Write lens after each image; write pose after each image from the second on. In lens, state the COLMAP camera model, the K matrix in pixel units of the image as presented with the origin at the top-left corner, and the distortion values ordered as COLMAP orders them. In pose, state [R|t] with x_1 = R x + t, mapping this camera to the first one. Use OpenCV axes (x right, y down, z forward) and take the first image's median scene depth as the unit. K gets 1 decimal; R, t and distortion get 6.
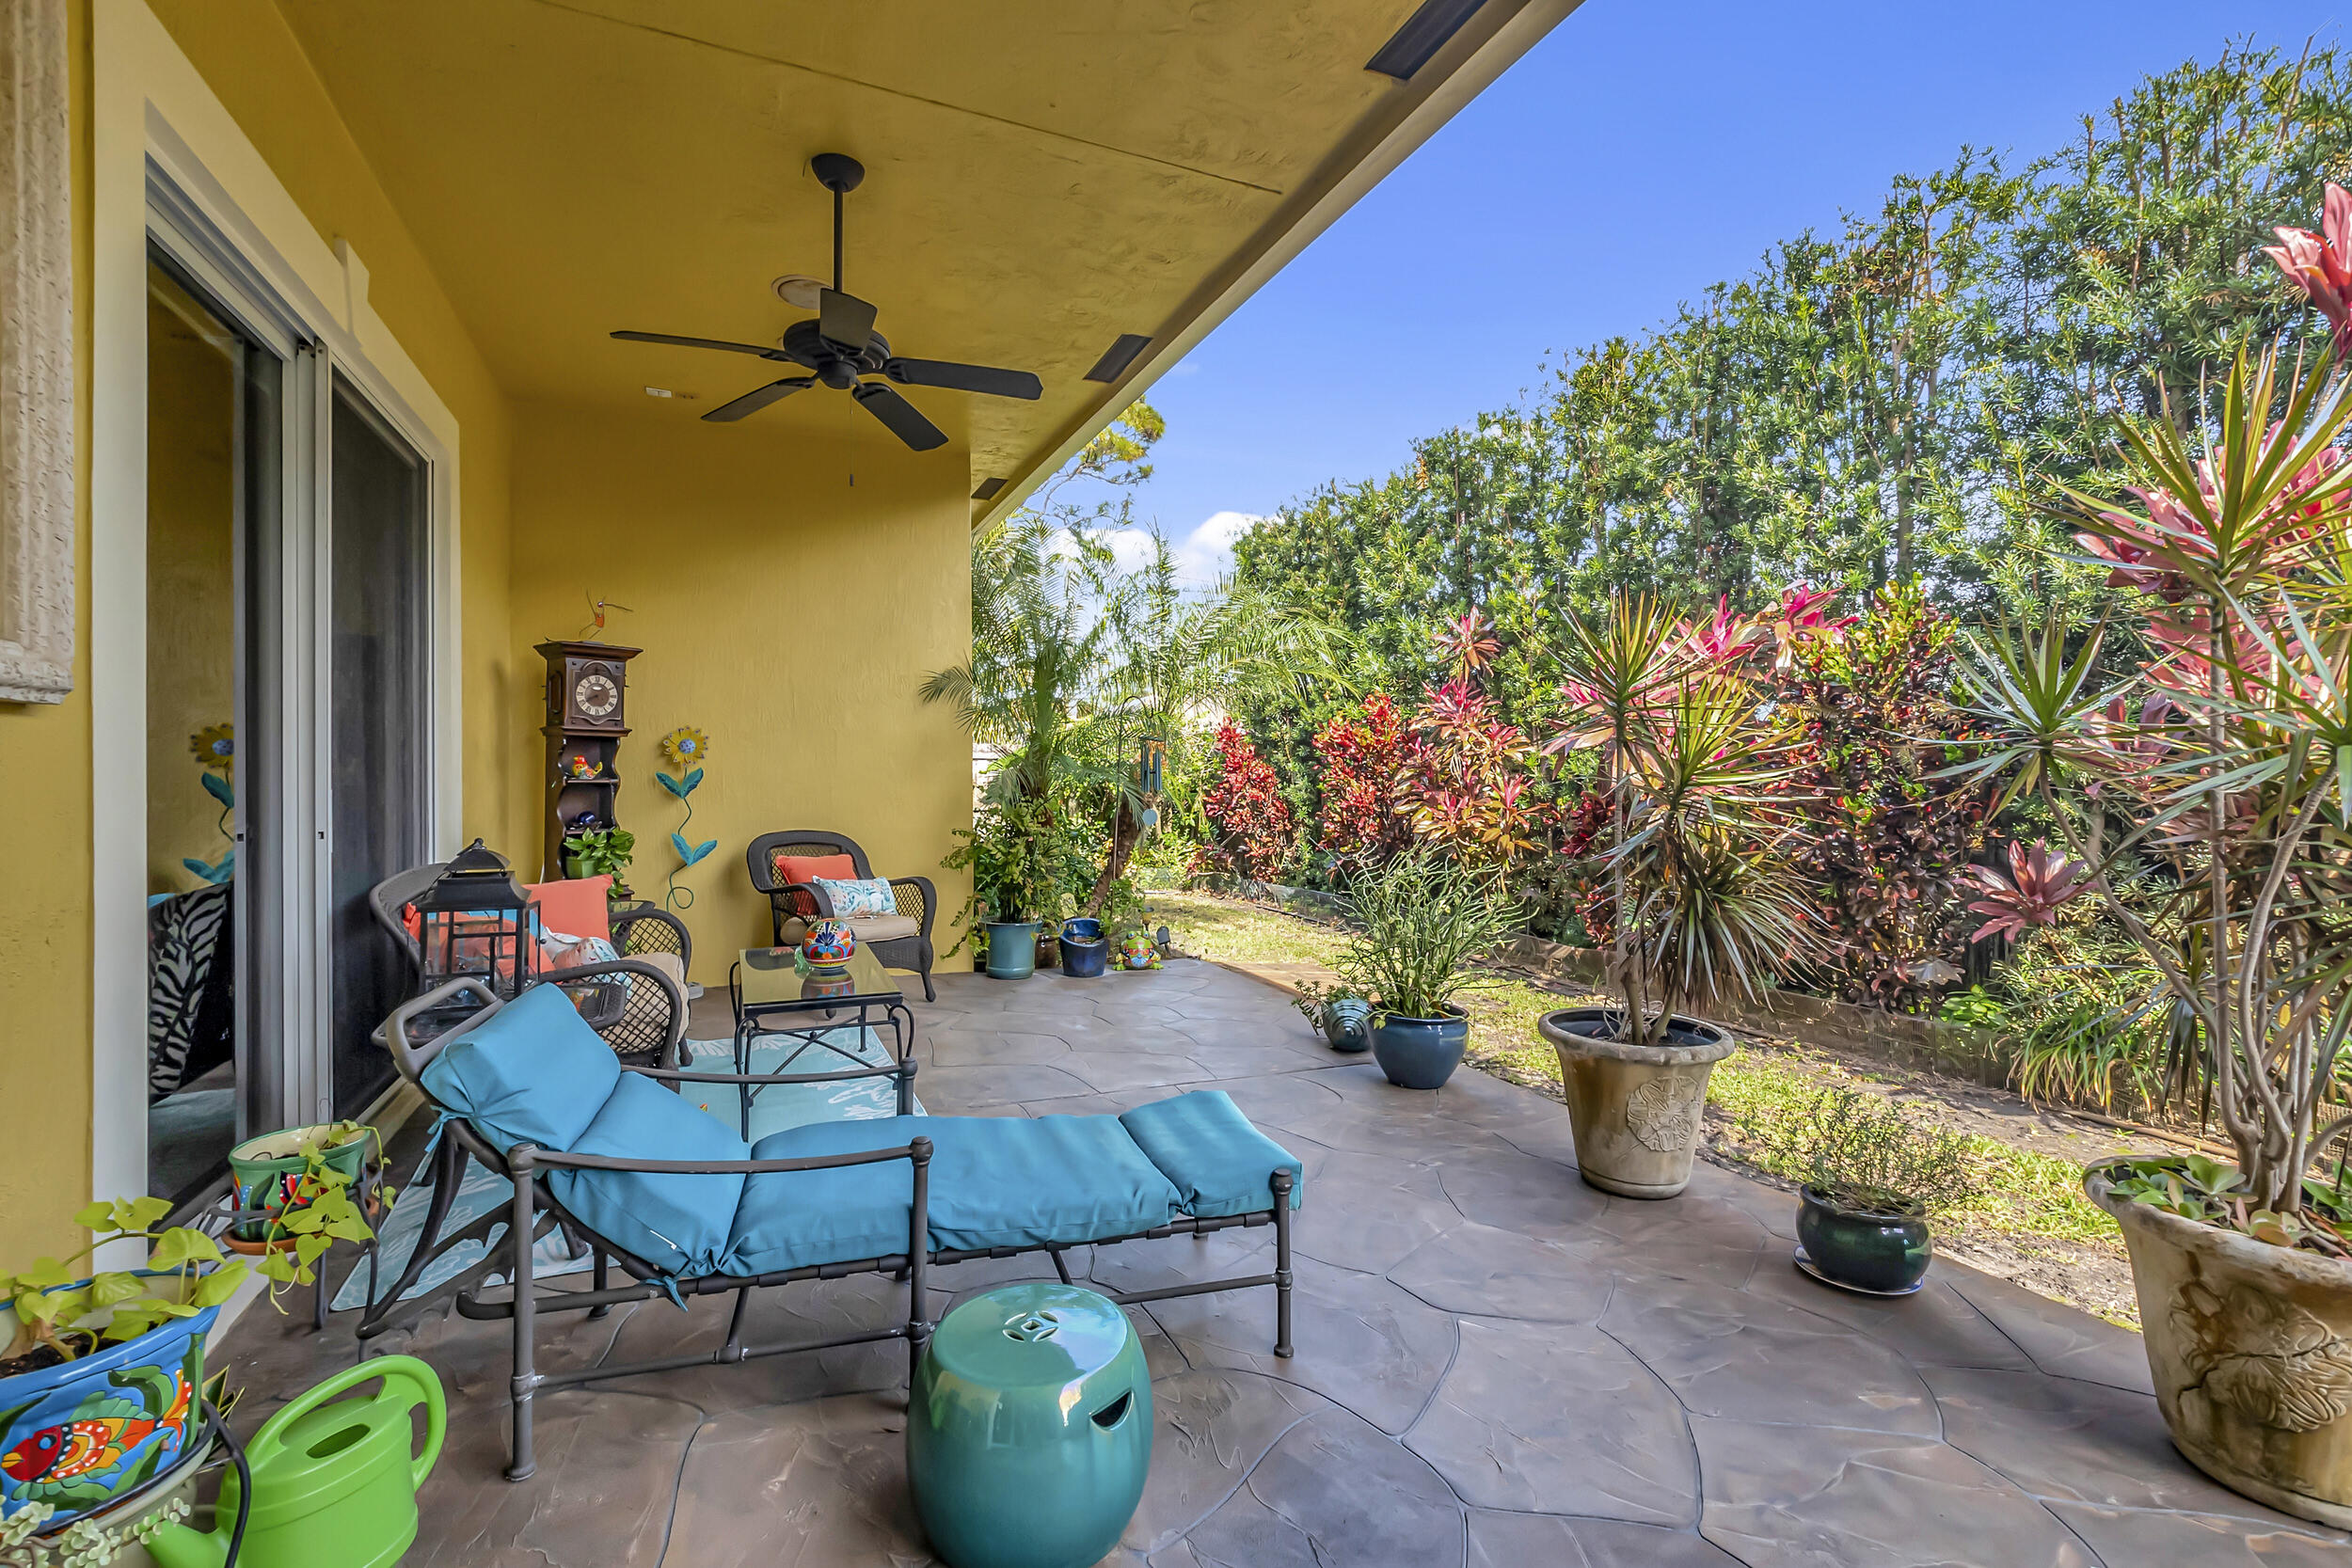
lens RADIAL K [[1046.8, 0, 1168.6], [0, 1046.8, 776.2], [0, 0, 1]] dist [-0.009123, 0.002013]
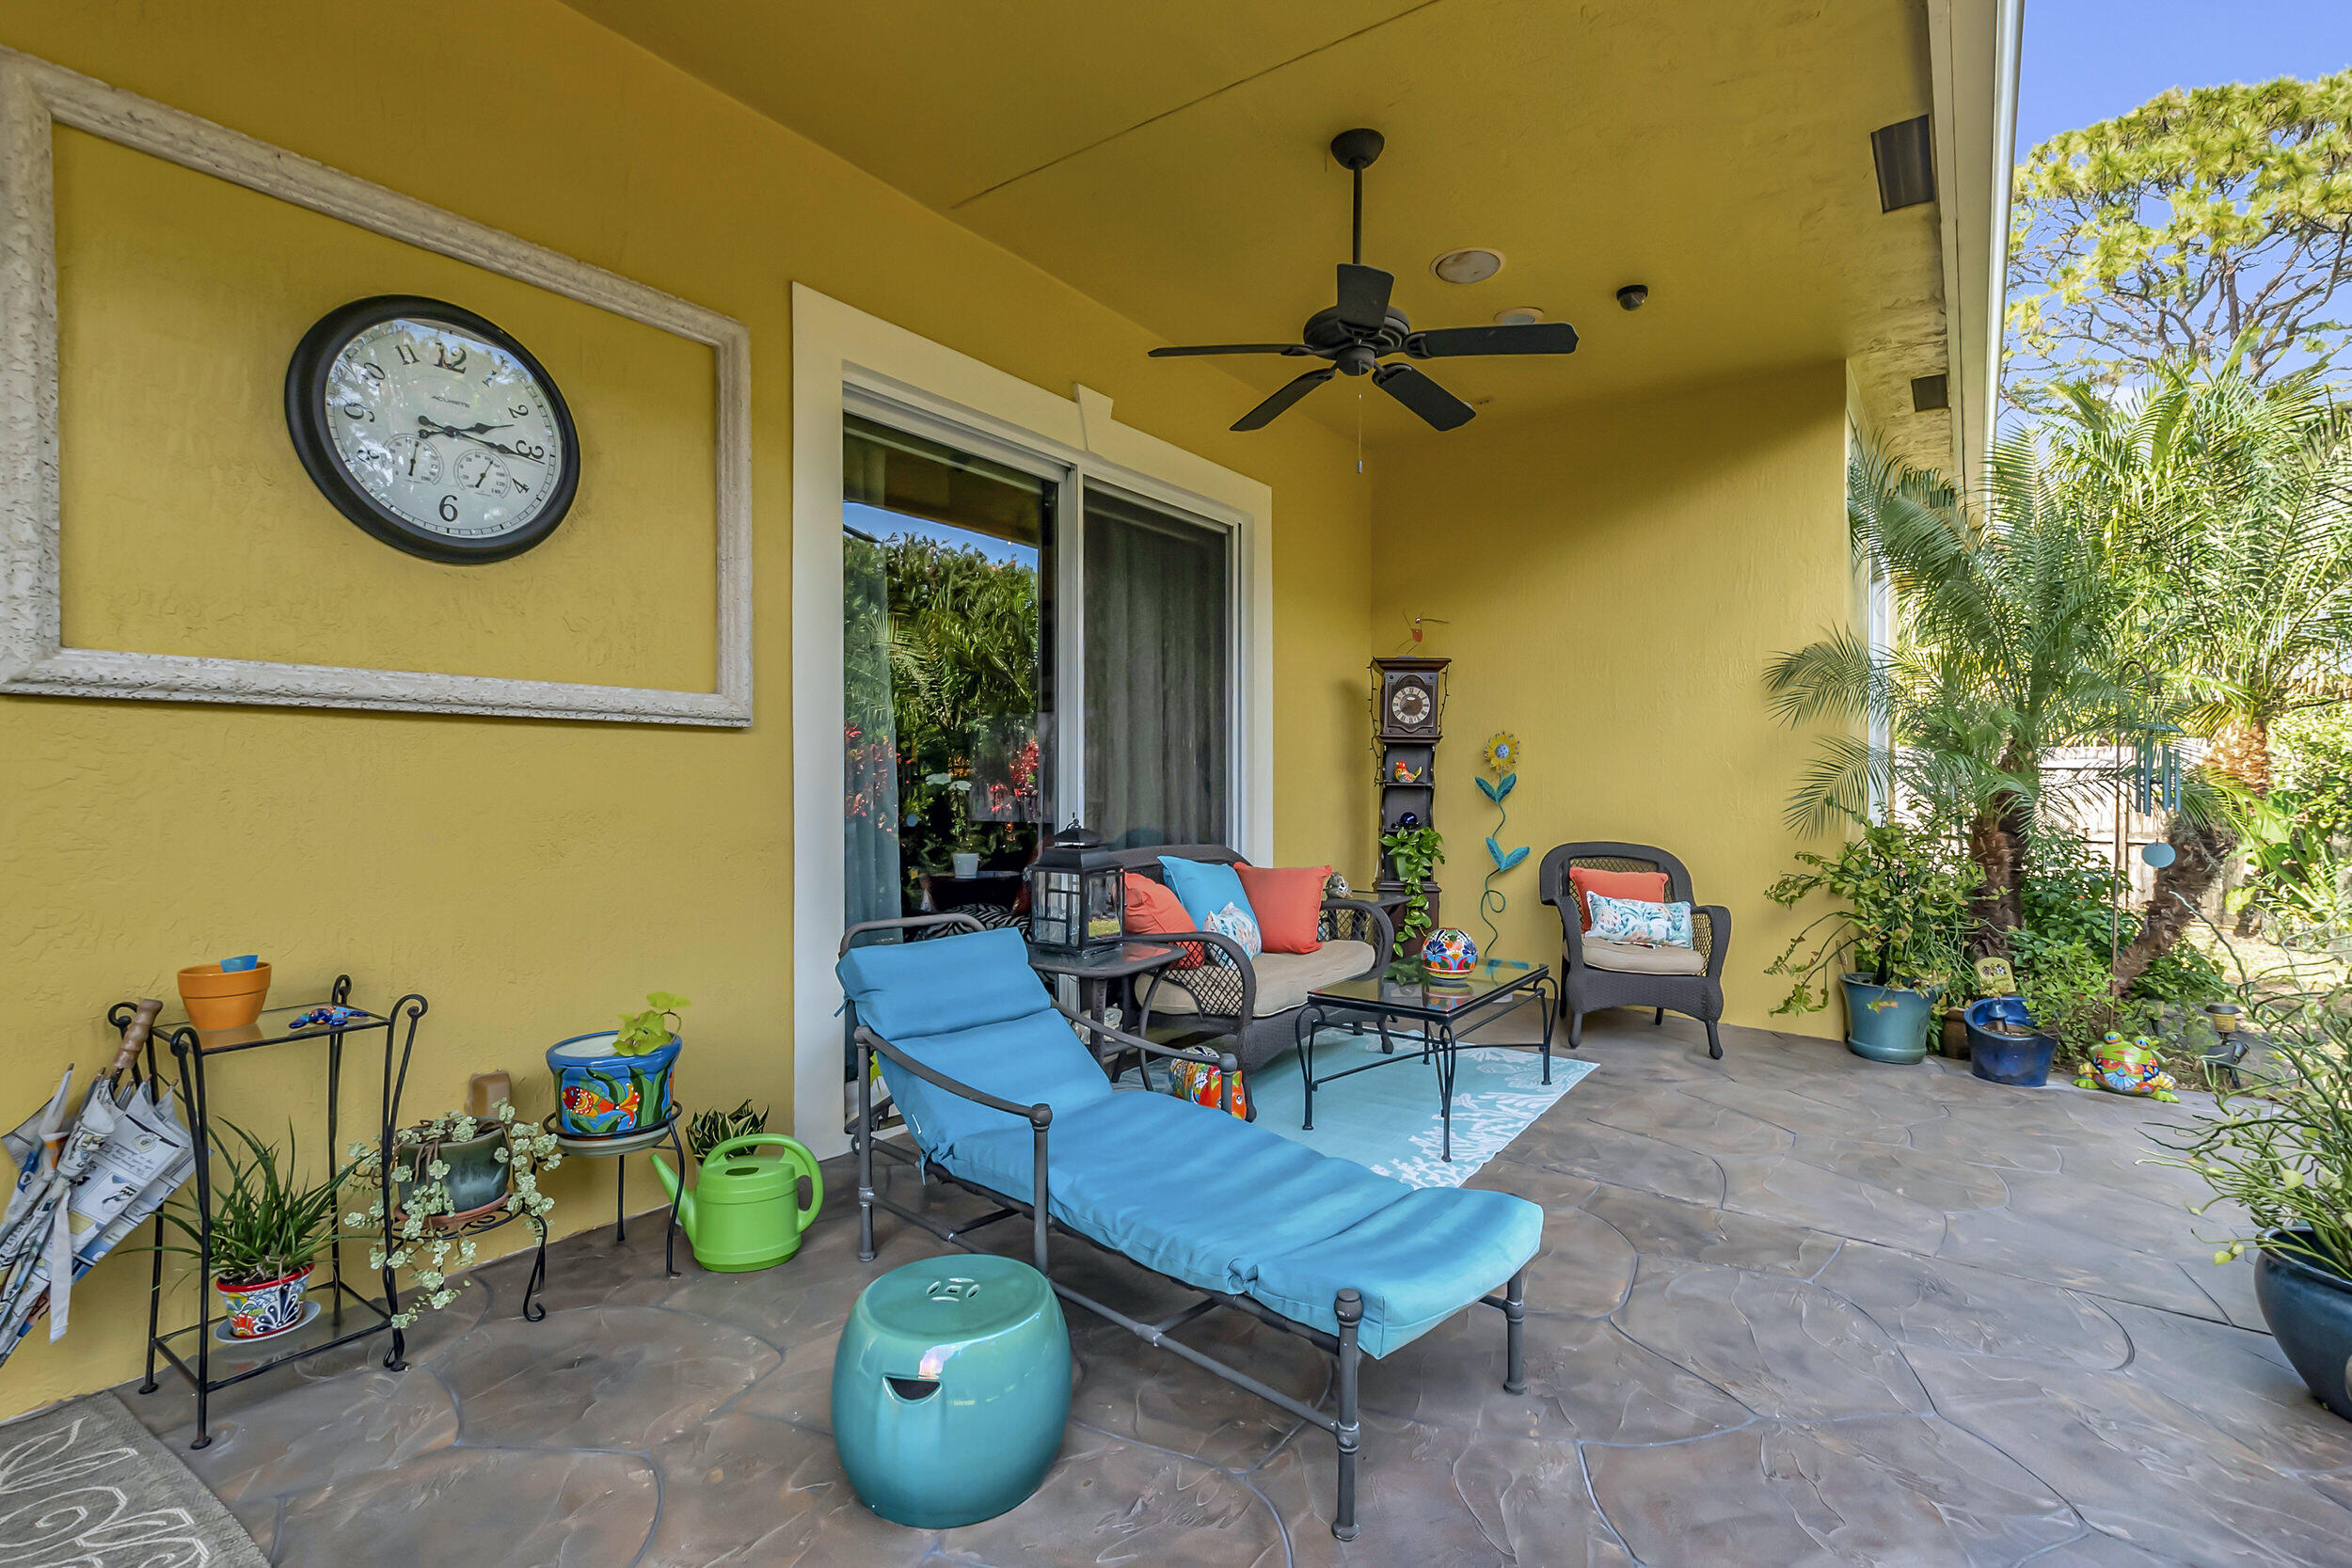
lens RADIAL K [[1103.2, 0, 1177.0], [0, 1103.2, 786.3], [0, 0, 1]] dist [0.004117, 0.000721]
pose [[0.513676, 0.009643, -0.857930, 0.304301], [-0.013677, 0.999902, 0.003050, 0.006365], [0.857875, 0.010168, 0.513757, 0.202468]]
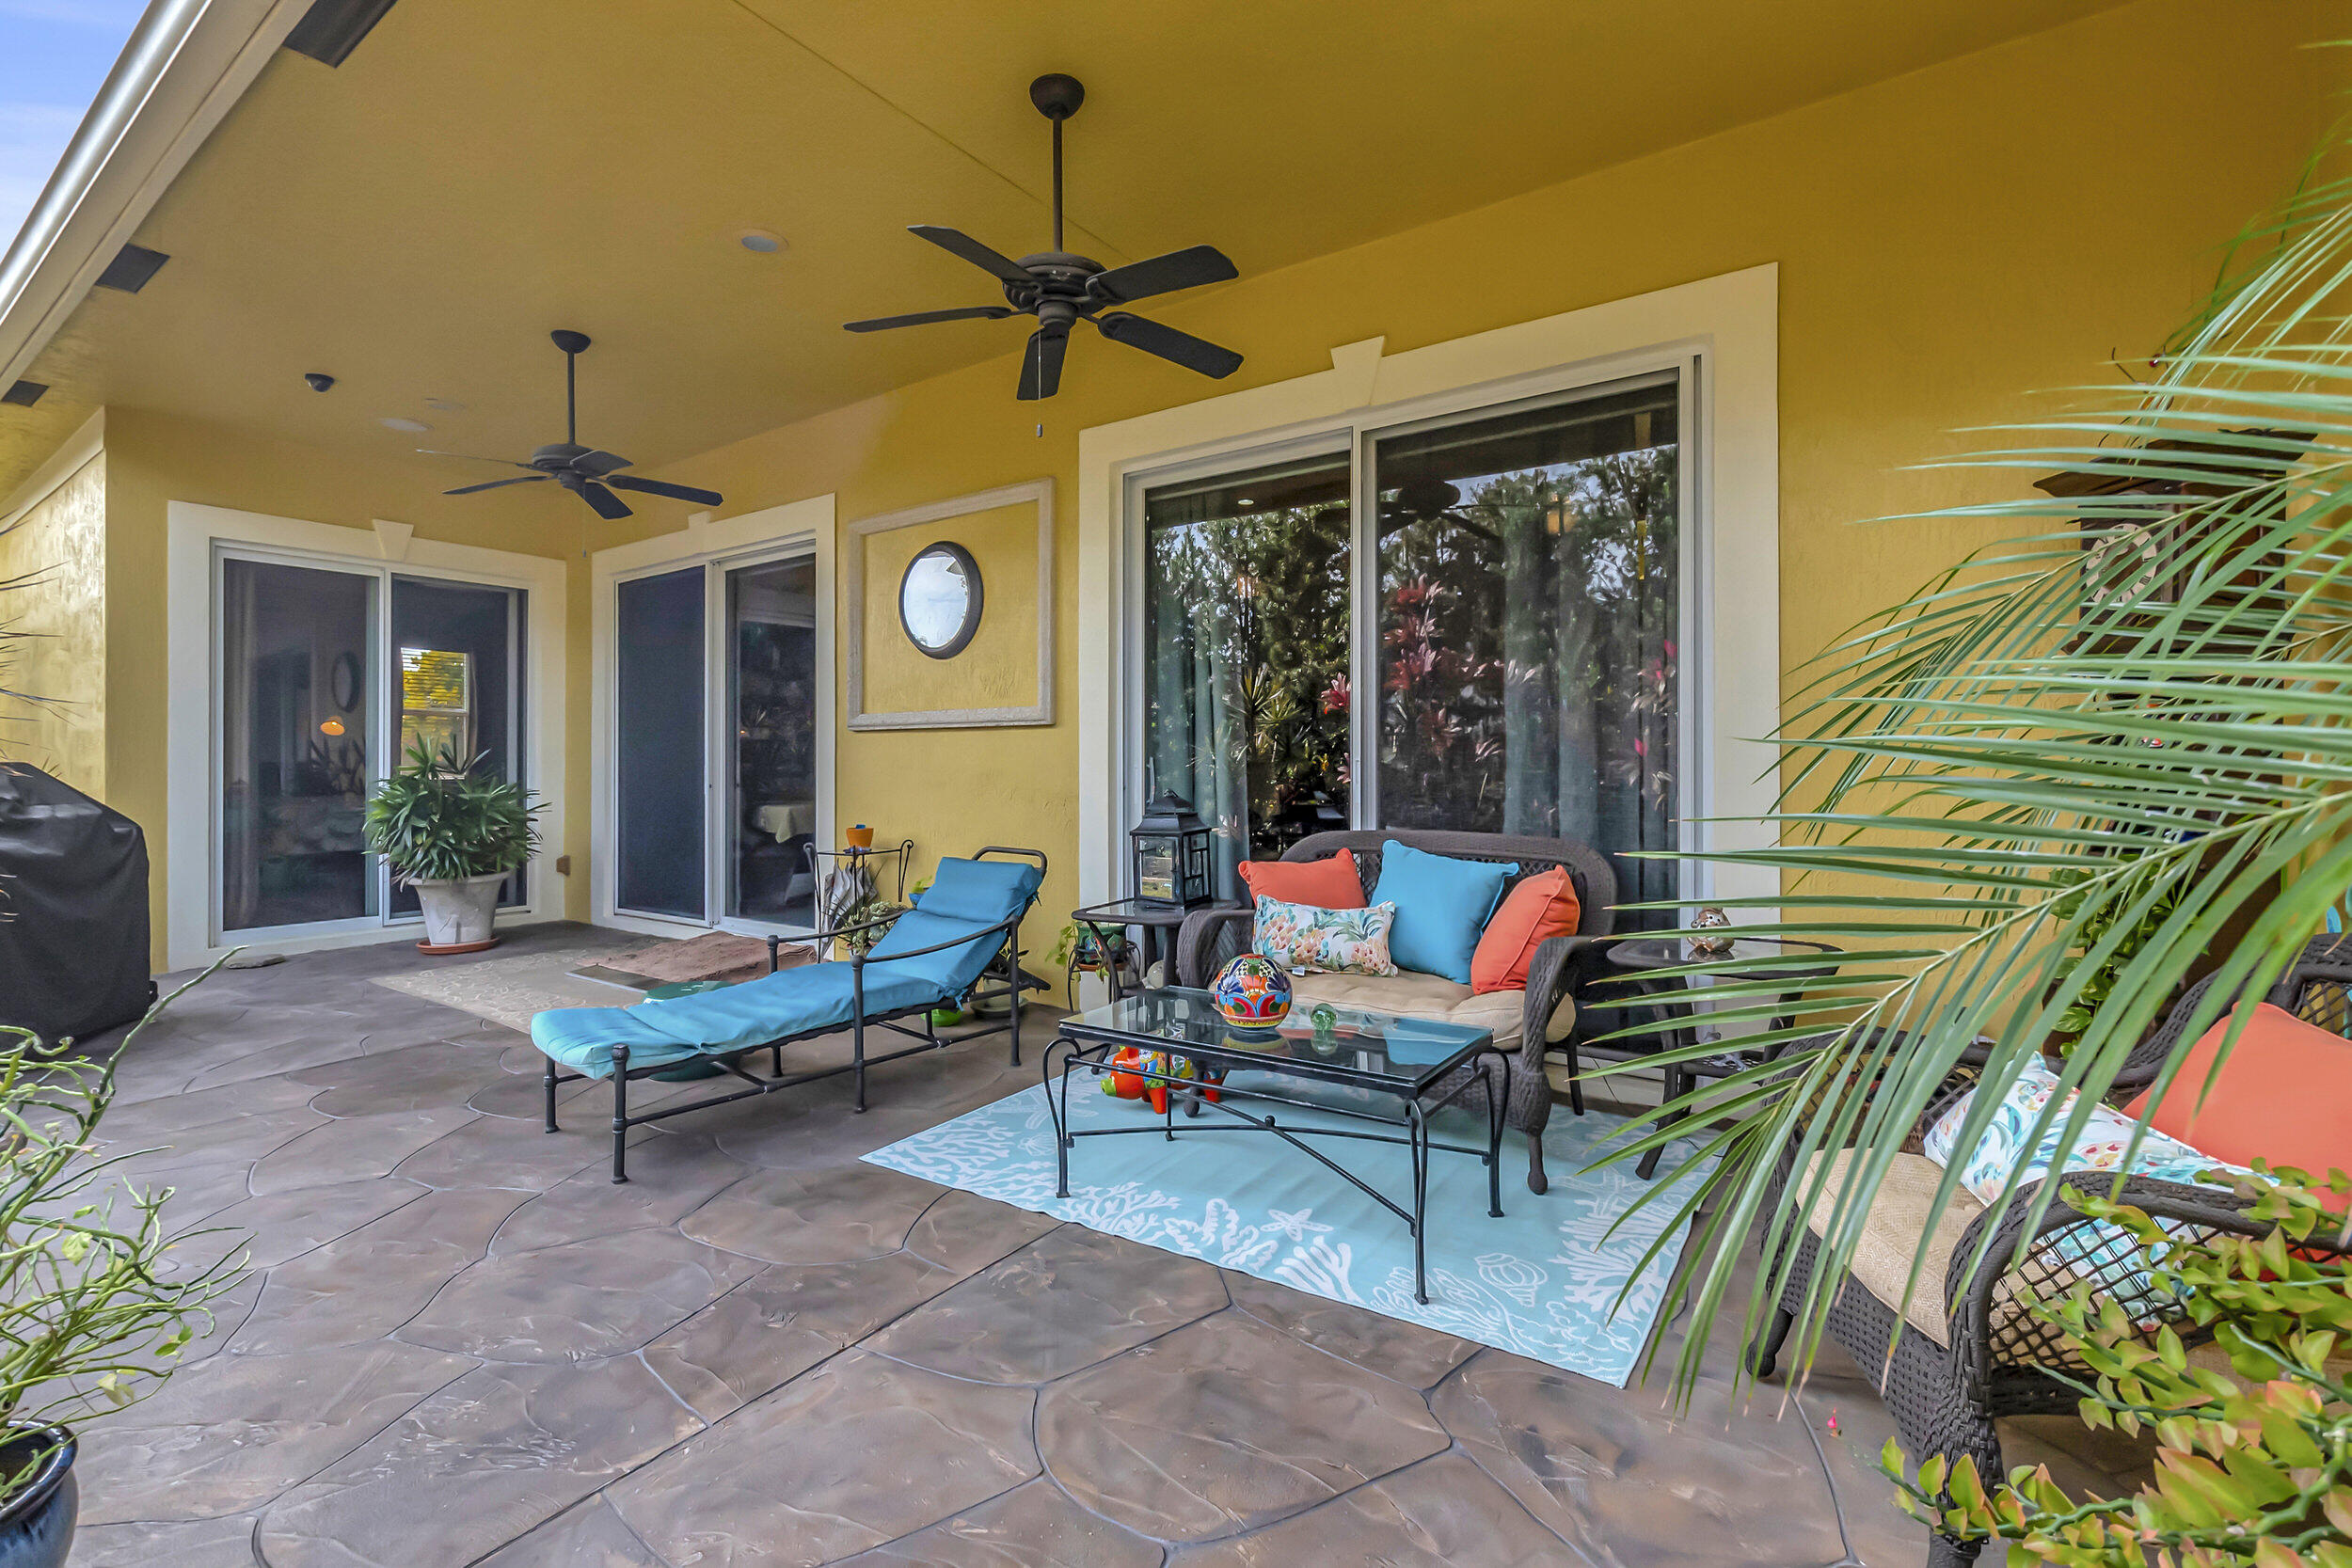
lens RADIAL K [[1046.8, 0, 1190.4], [0, 1046.8, 760.6], [0, 0, 1]] dist [-0.009123, 0.002013]
pose [[-0.852188, 0.003310, -0.523225, 0.047838], [-0.000487, 0.999975, 0.007118, 0.006326], [0.523235, 0.006320, -0.852165, 1.153185]]
